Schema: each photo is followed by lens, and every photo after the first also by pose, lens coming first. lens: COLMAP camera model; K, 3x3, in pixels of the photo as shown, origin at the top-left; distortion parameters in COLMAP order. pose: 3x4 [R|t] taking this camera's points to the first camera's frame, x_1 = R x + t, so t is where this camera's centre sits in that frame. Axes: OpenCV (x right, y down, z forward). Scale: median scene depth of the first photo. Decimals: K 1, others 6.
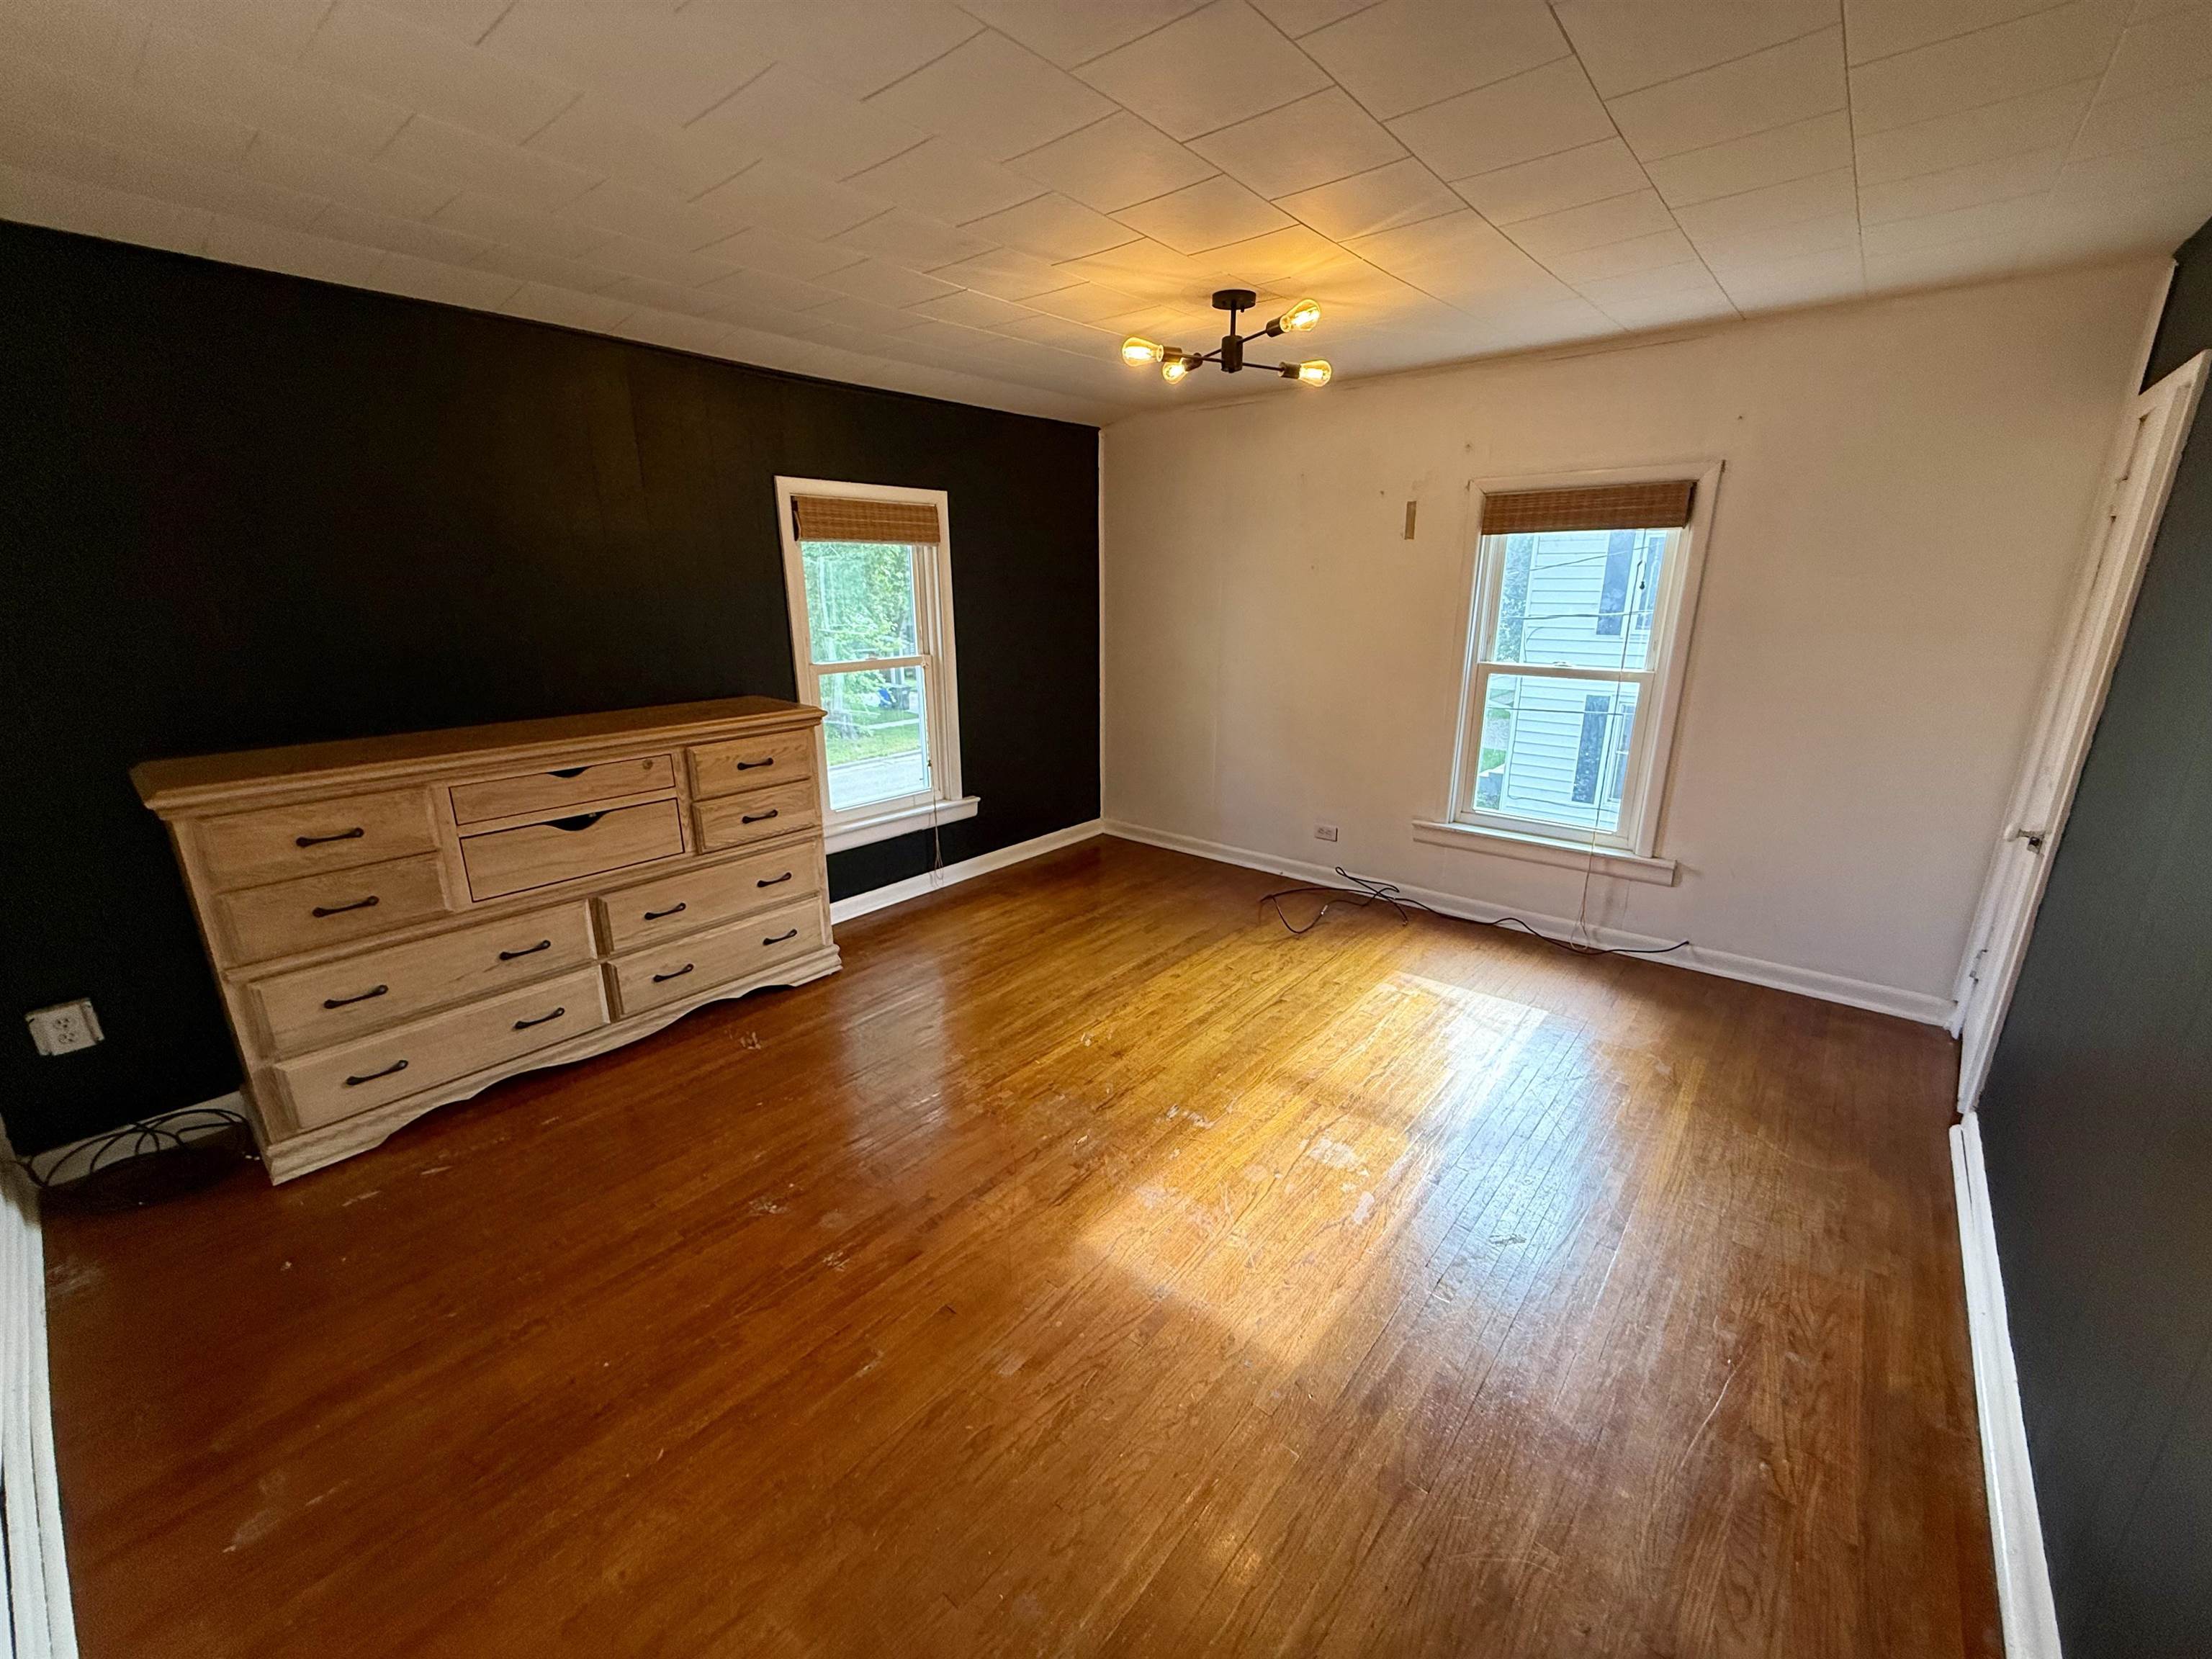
lens RADIAL K [[879.9, 0, 1101.7], [0, 879.9, 834.3], [0, 0, 1]] dist [0.000403, 0.000549]
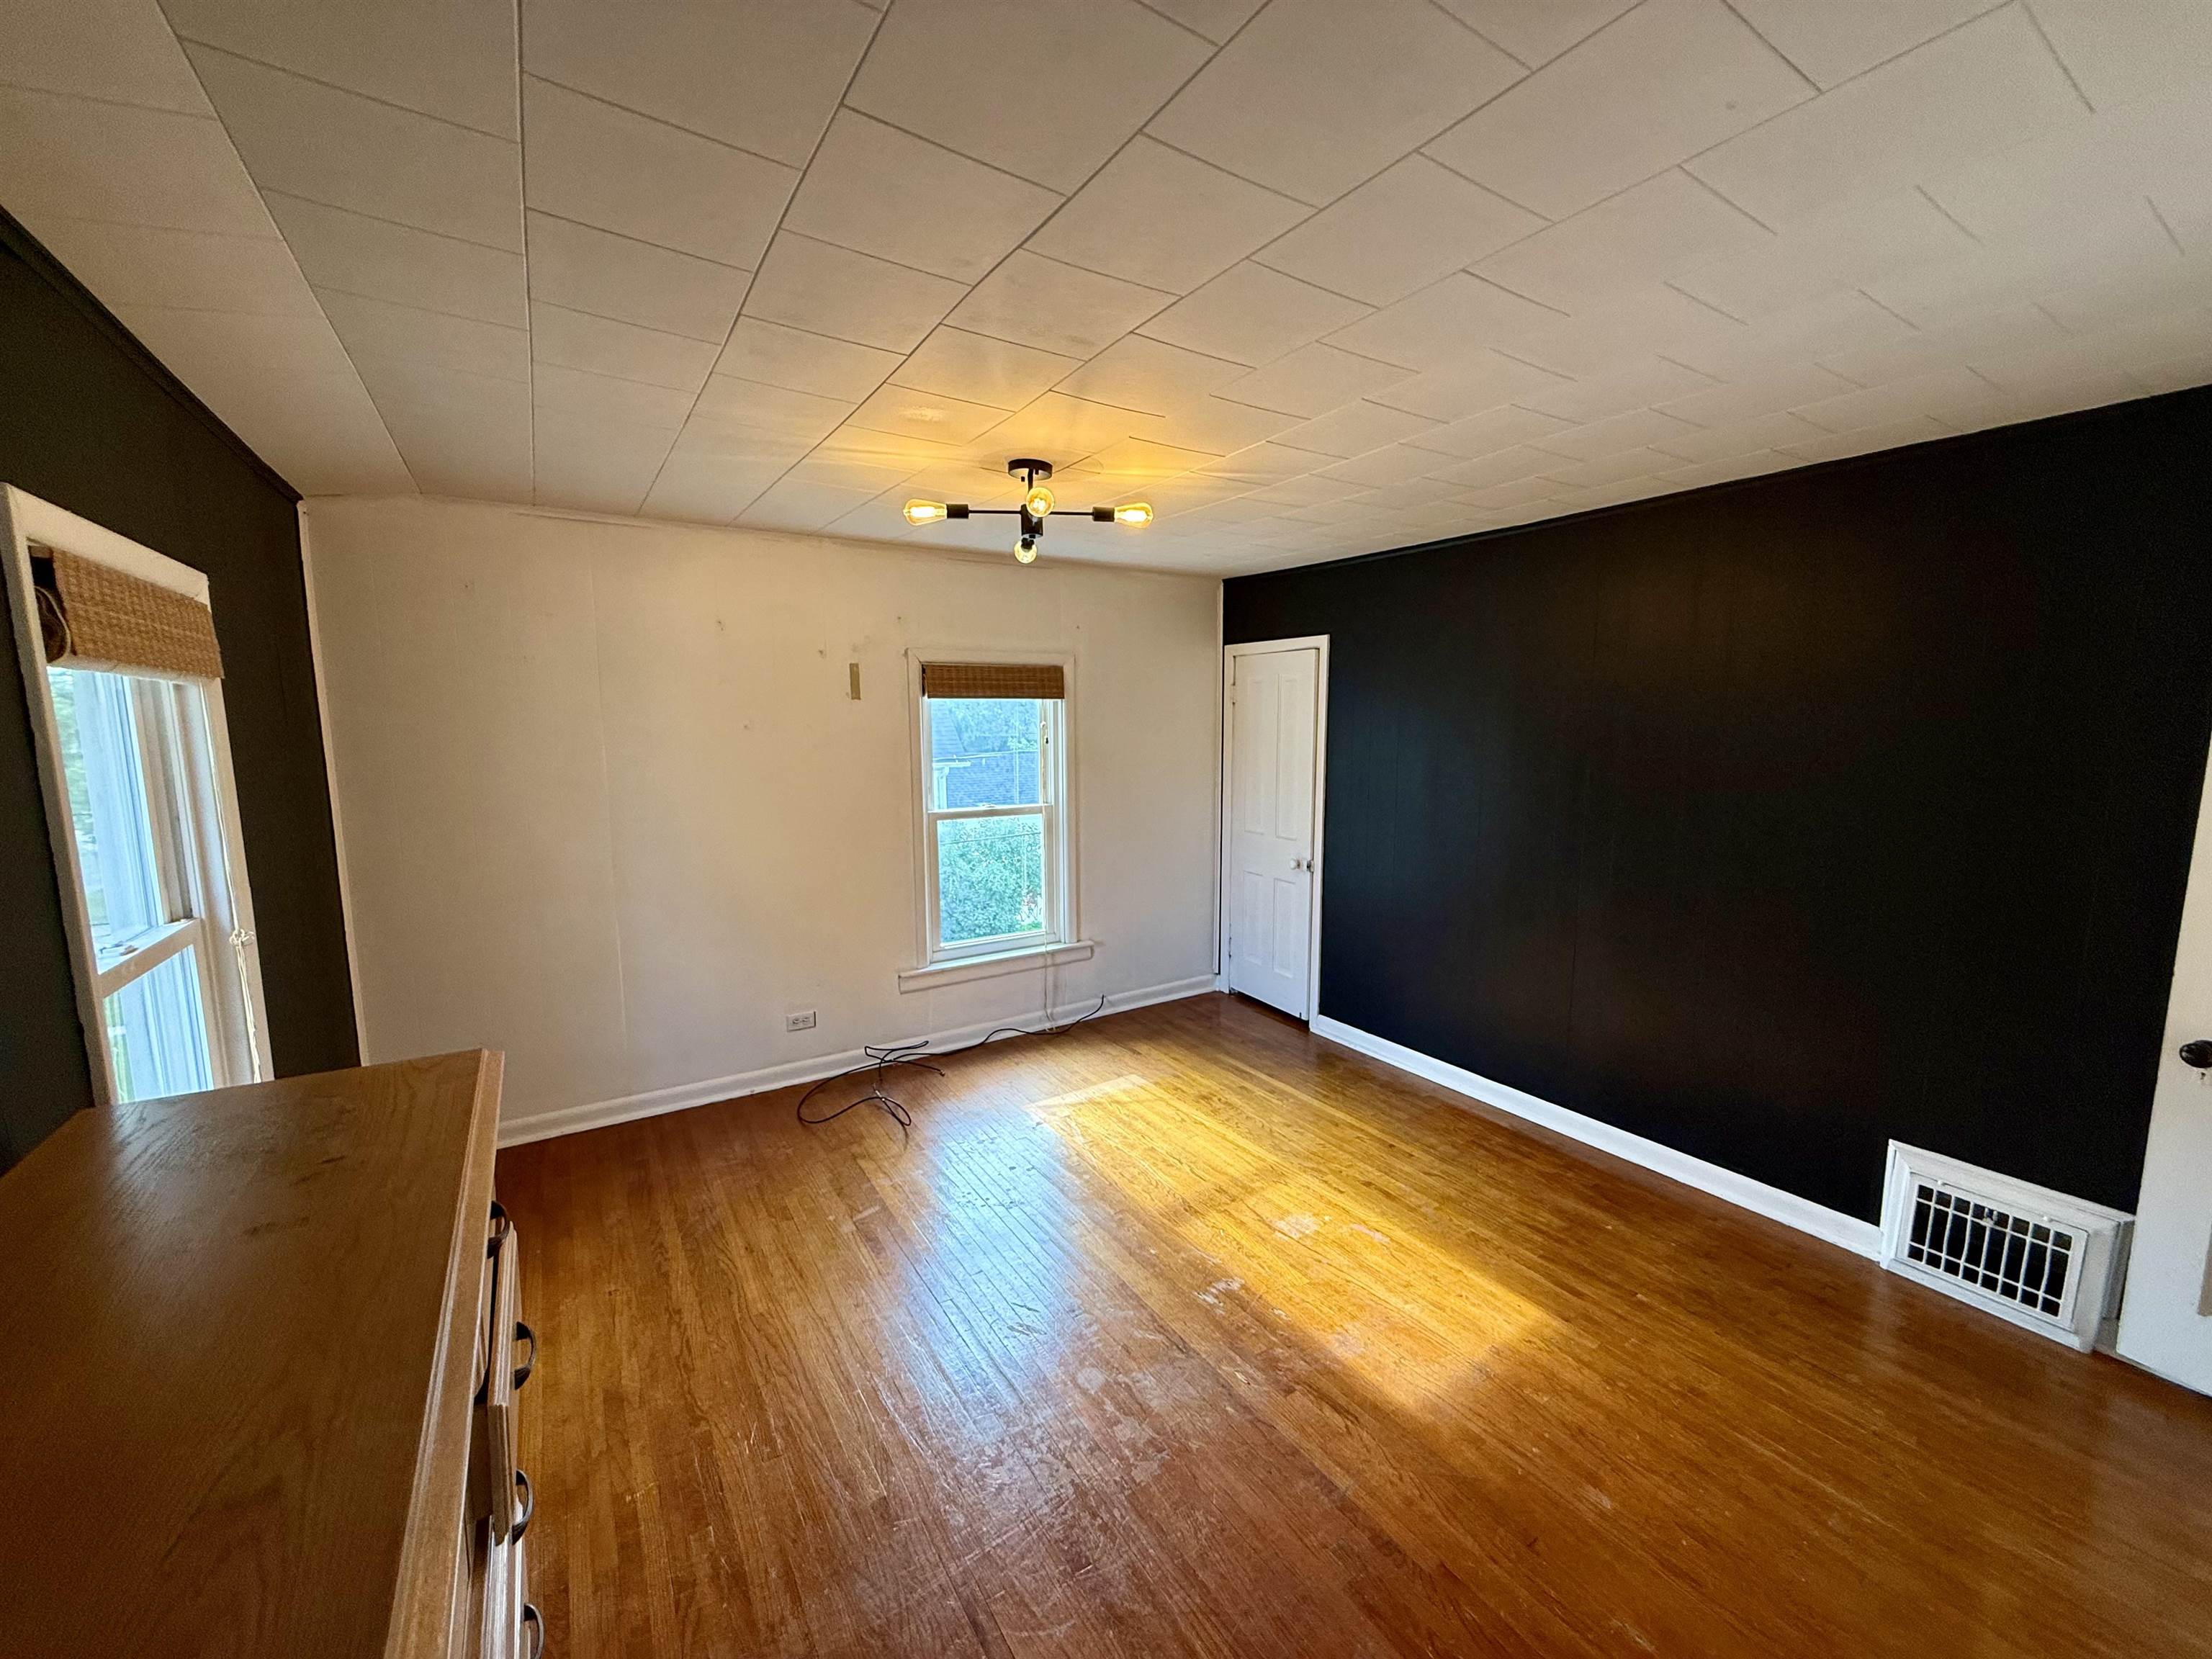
lens RADIAL K [[879.9, 0, 1101.7], [0, 879.9, 834.3], [0, 0, 1]] dist [0.000403, 0.000549]
pose [[0.288878, -0.120160, 0.949795, -0.722704], [0.270957, 0.961790, 0.039267, -0.208280], [-0.918222, 0.246010, 0.310398, 0.645163]]
